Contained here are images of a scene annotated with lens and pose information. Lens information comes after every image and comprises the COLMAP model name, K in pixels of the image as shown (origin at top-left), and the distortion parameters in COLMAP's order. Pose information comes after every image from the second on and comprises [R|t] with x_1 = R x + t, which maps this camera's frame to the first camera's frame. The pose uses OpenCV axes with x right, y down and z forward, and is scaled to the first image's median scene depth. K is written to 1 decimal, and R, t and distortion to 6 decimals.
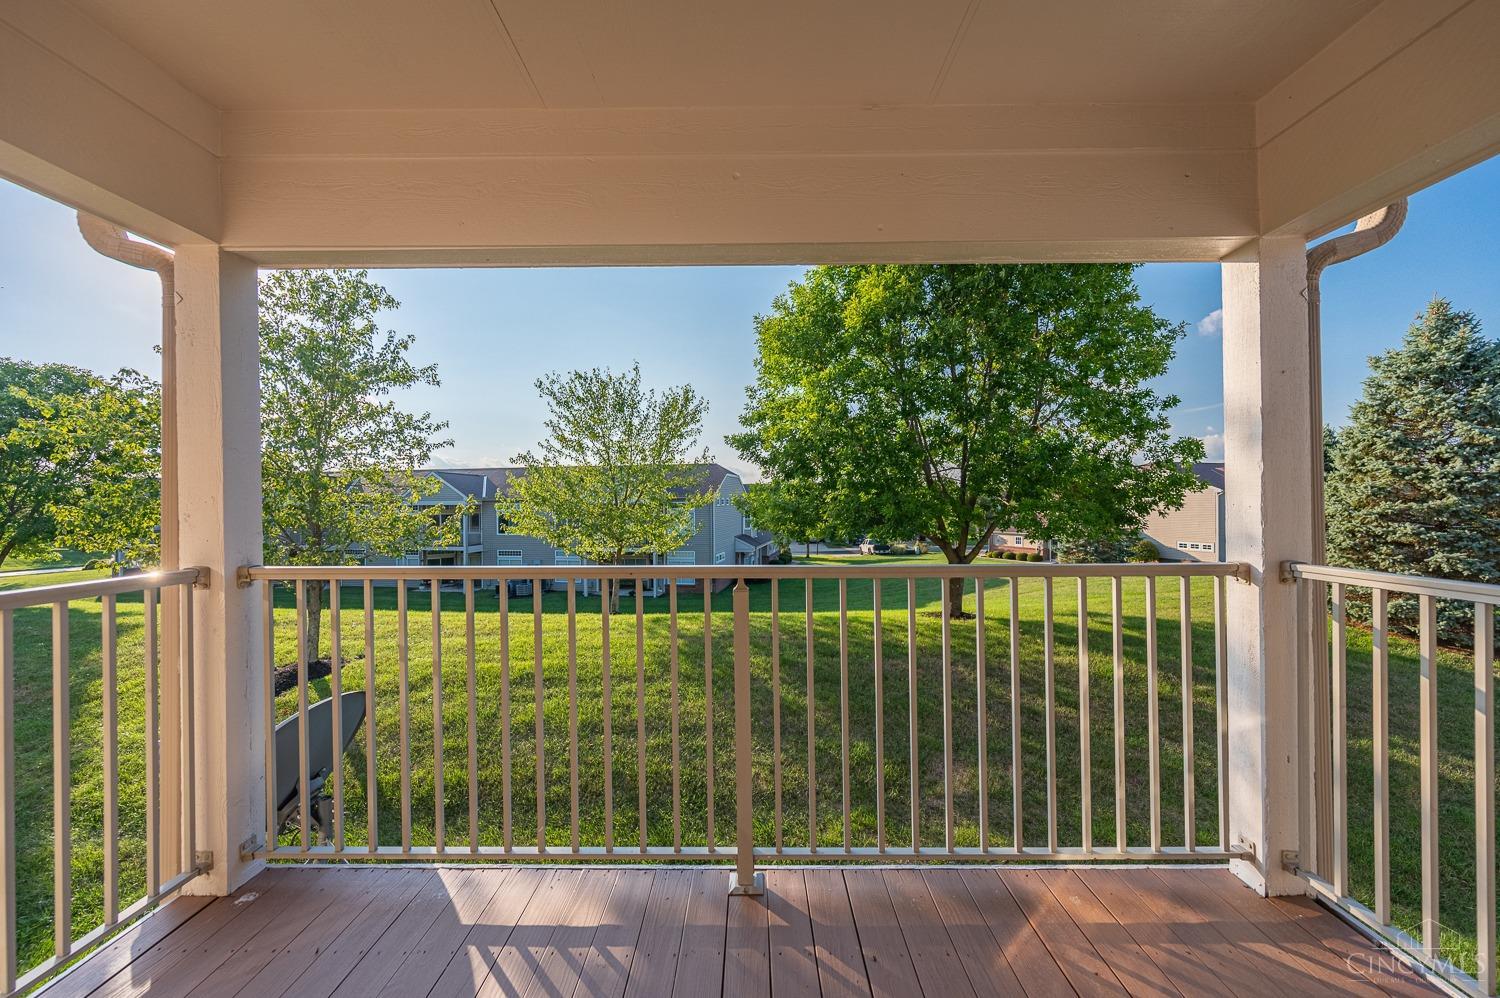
lens RADIAL K [[593.3, 0, 750.0], [0, 593.3, 499.0], [0, 0, 1]] dist [-0.000443, 0.000024]
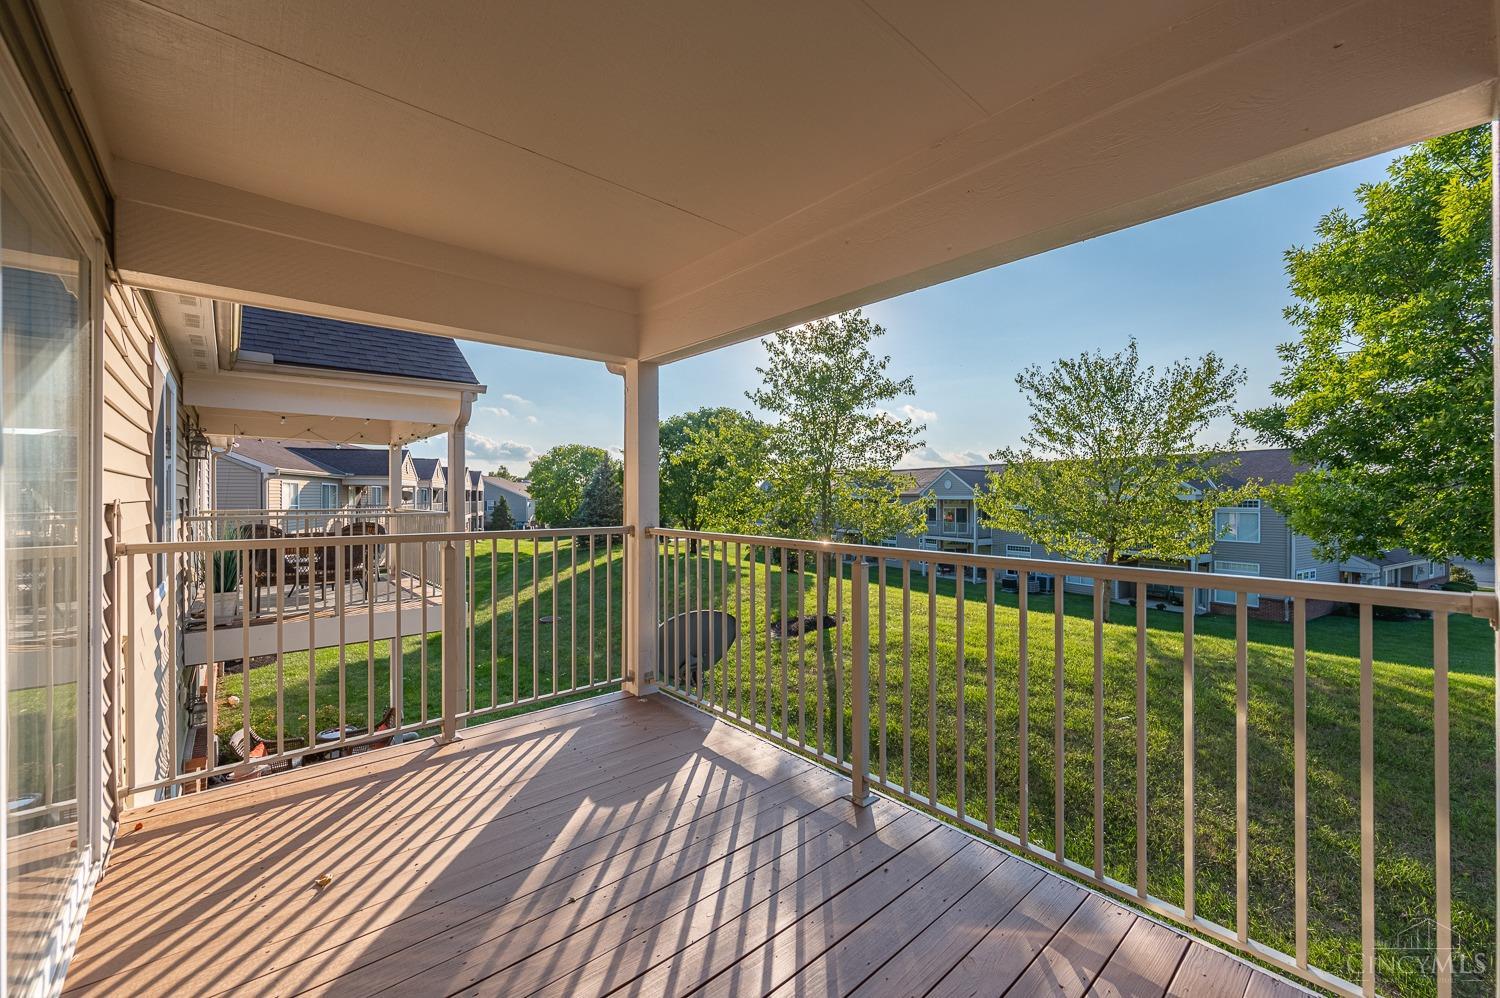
lens RADIAL K [[593.3, 0, 750.0], [0, 593.3, 499.0], [0, 0, 1]] dist [-0.000443, 0.000024]
pose [[0.665831, 0.012282, -0.746001, 0.127668], [-0.006069, 0.999921, 0.011046, 0.000174], [0.746078, -0.002827, 0.665853, -0.002222]]
